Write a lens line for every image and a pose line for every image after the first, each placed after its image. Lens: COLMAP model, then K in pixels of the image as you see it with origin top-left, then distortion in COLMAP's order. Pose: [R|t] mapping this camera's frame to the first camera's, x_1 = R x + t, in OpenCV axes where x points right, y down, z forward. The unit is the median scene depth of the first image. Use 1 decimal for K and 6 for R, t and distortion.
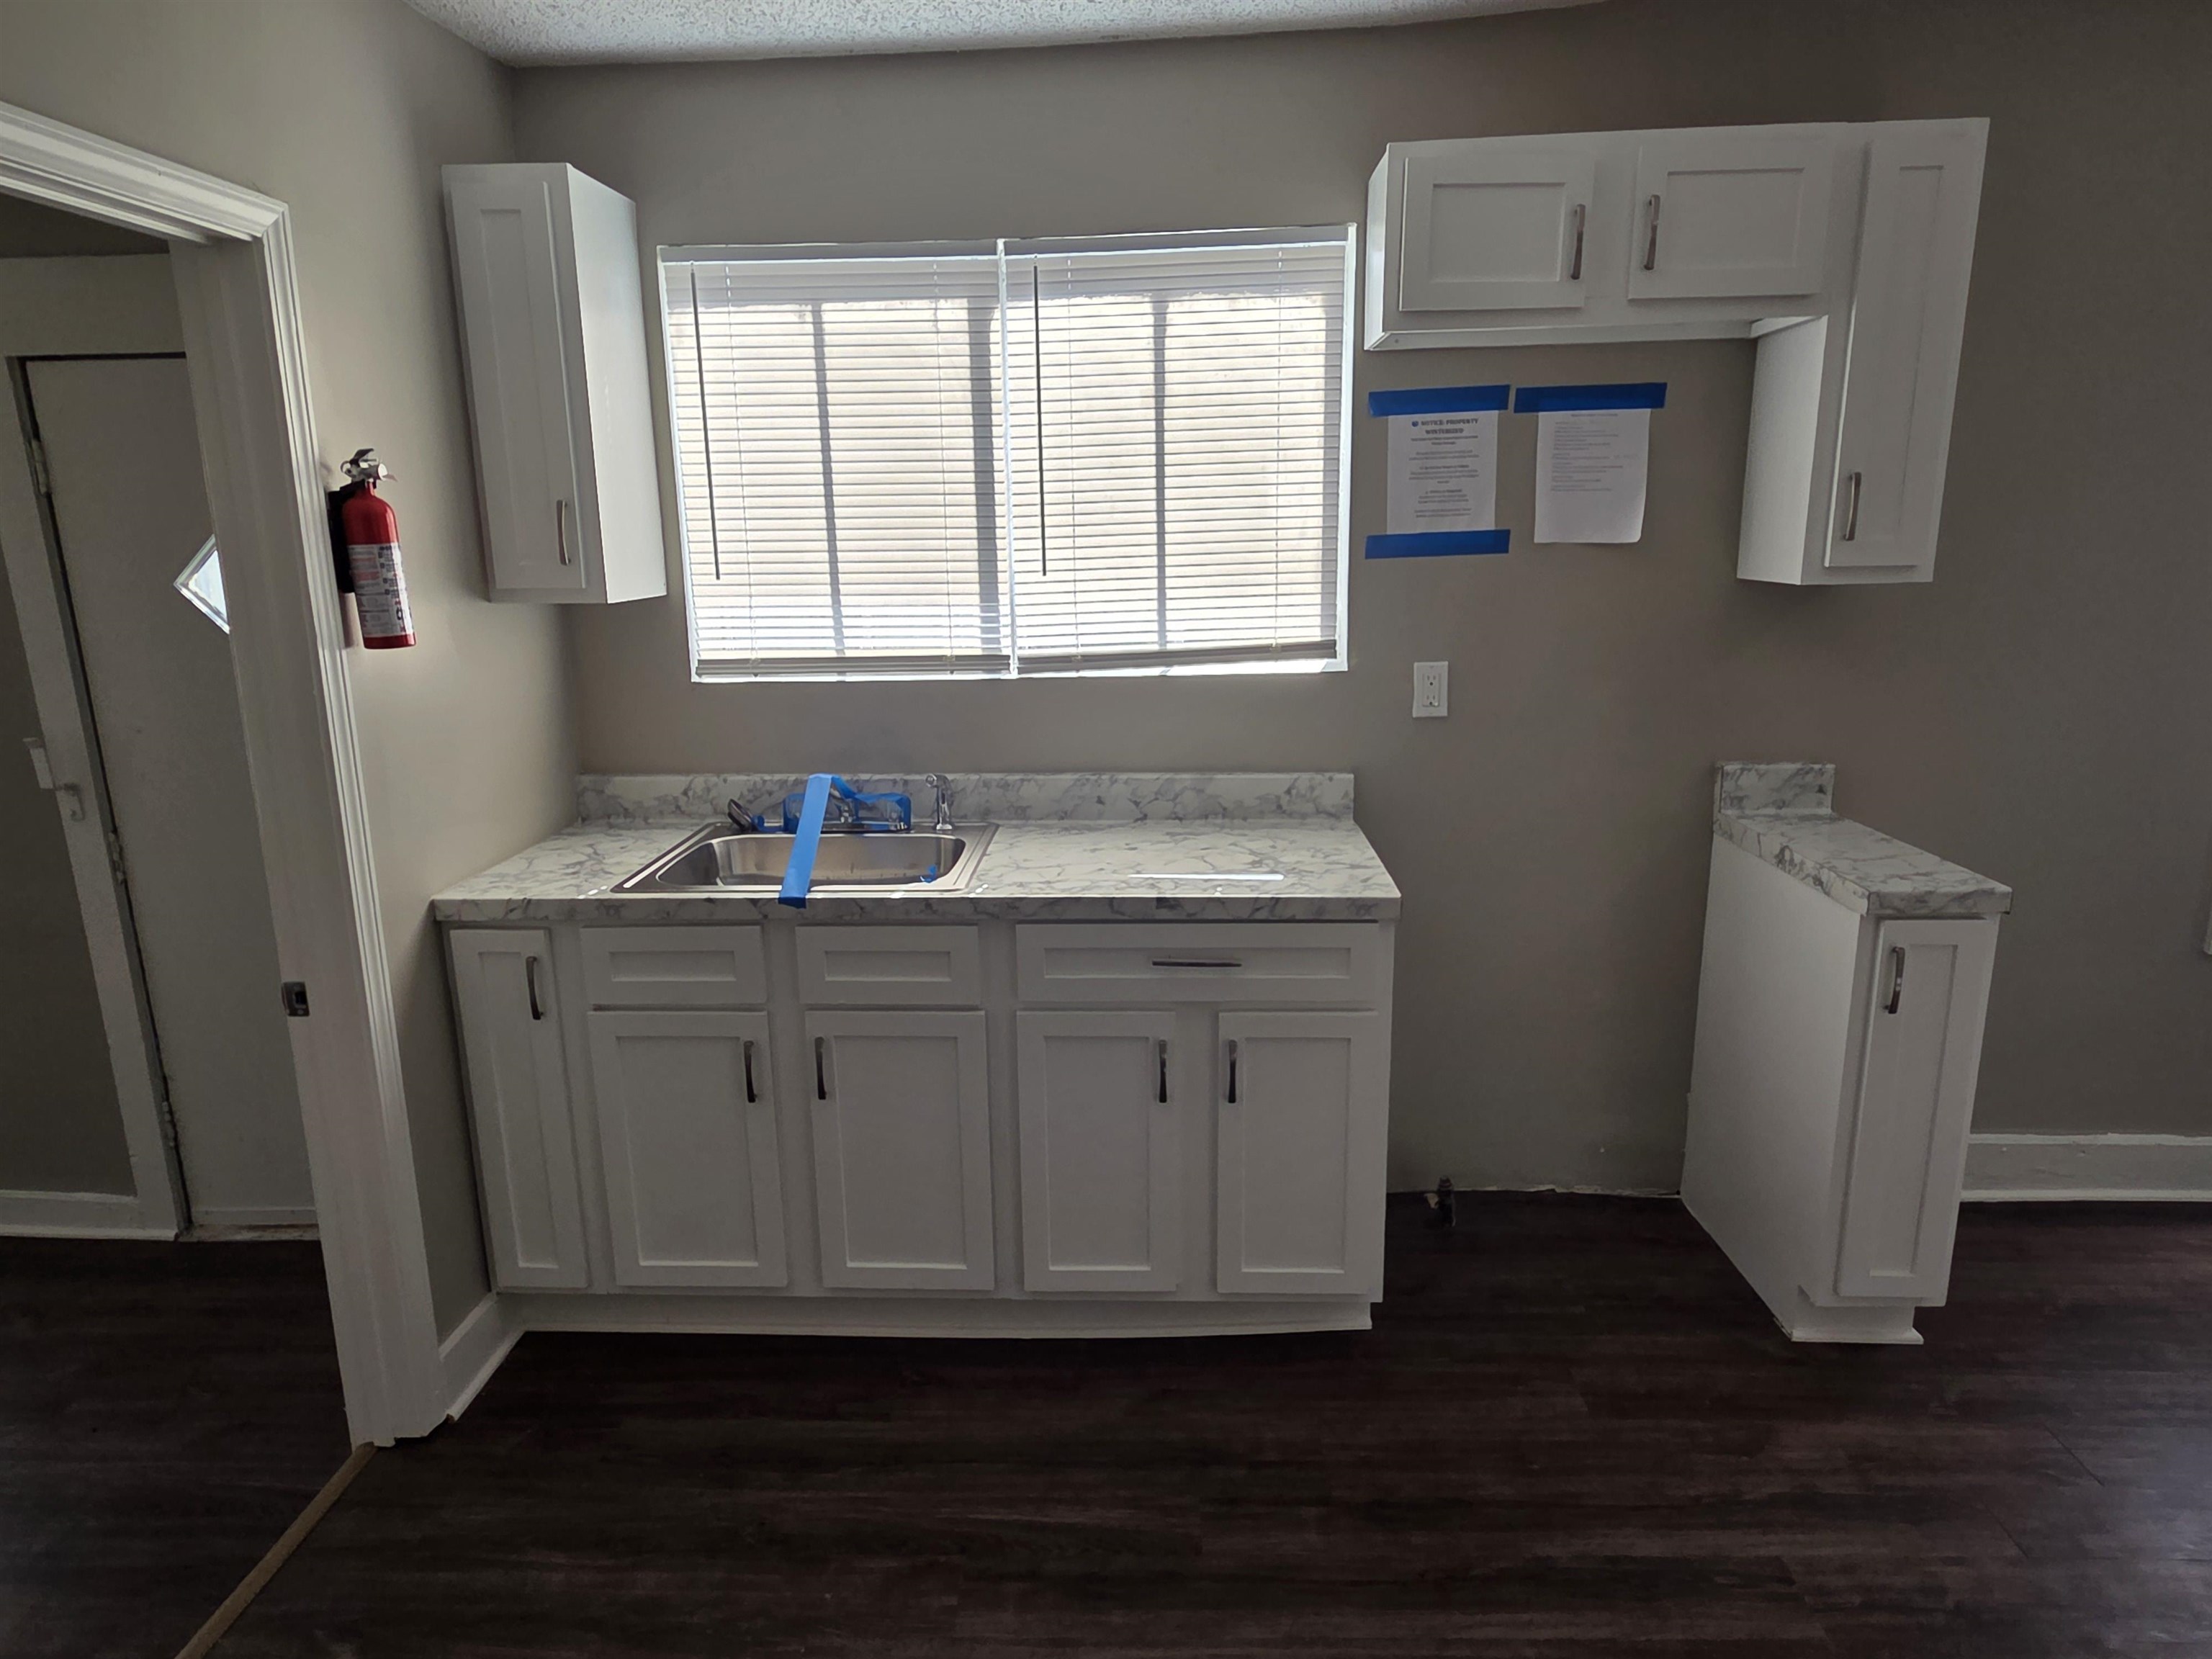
lens RADIAL K [[1313.3, 0, 1106.0], [0, 1313.3, 829.5], [0, 0, 1]] dist [-0.005501, 0.001630]
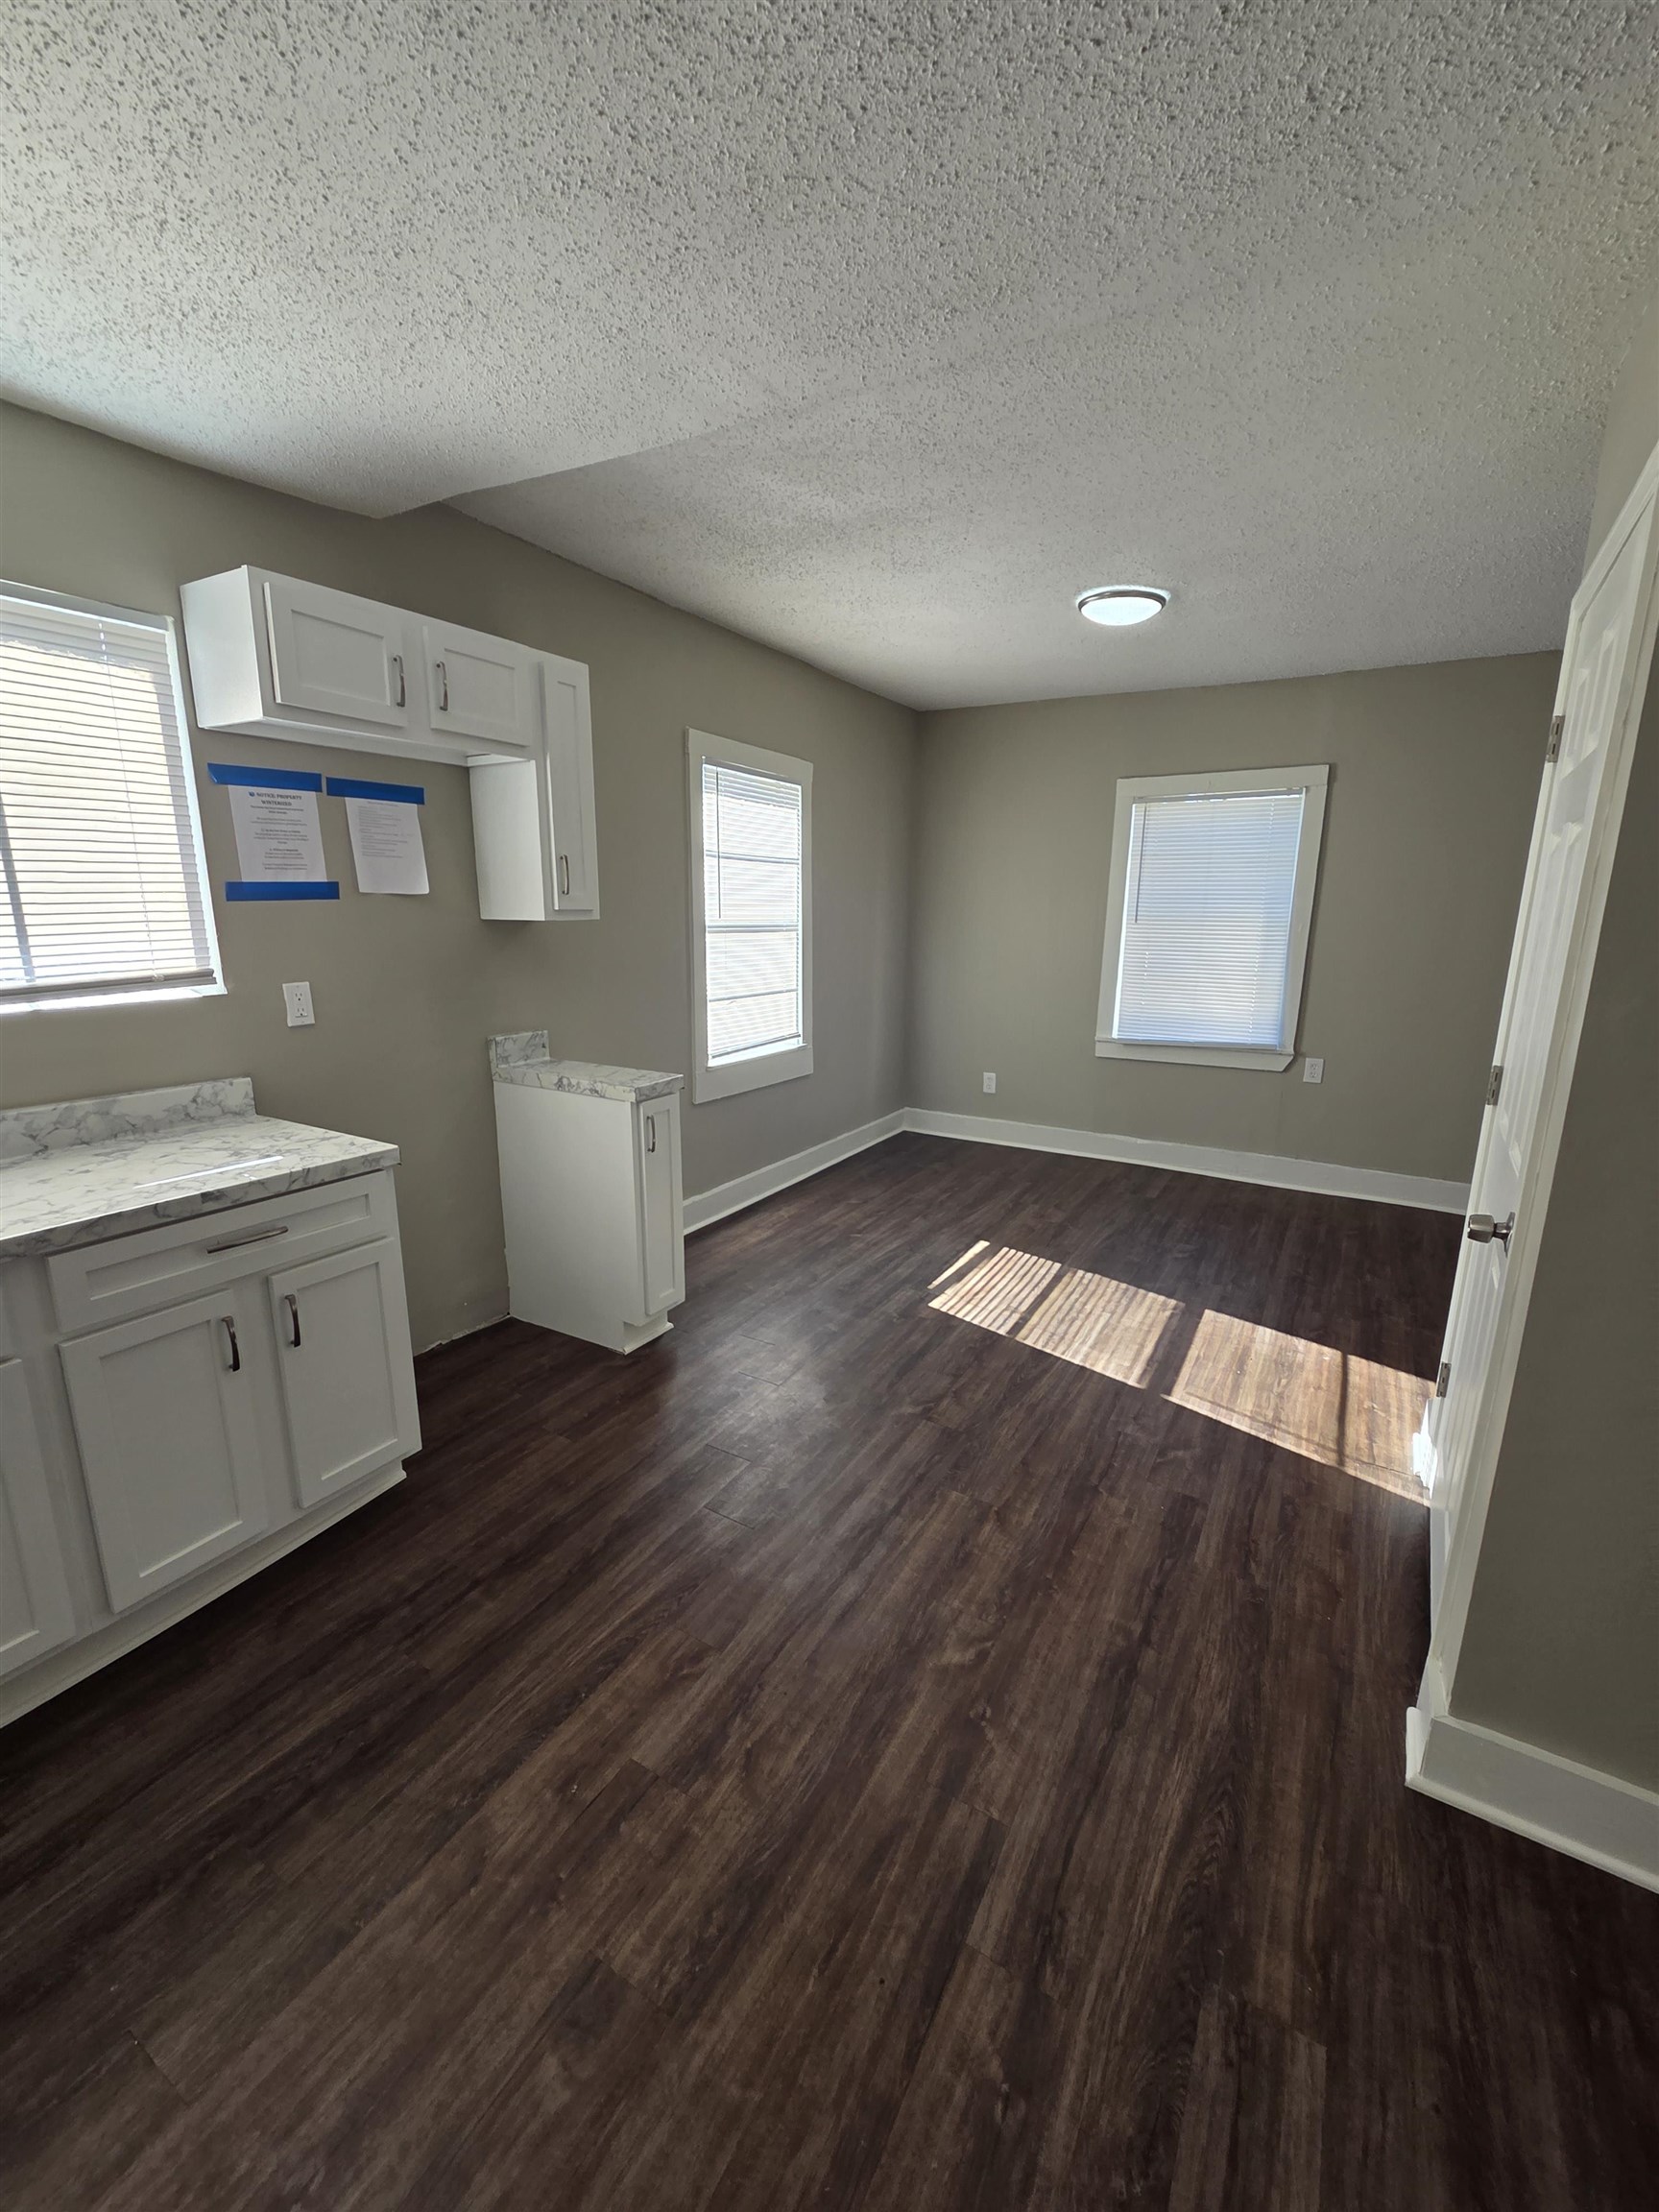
lens RADIAL K [[893.1, 0, 829.5], [0, 893.1, 1106.0], [0, 0, 1]] dist [0.000470, 0.000011]
pose [[0.482914, -0.172331, 0.858543, -0.287519], [0.180699, 0.978953, 0.094861, 0.002819], [-0.856821, 0.109328, 0.503890, 0.125805]]
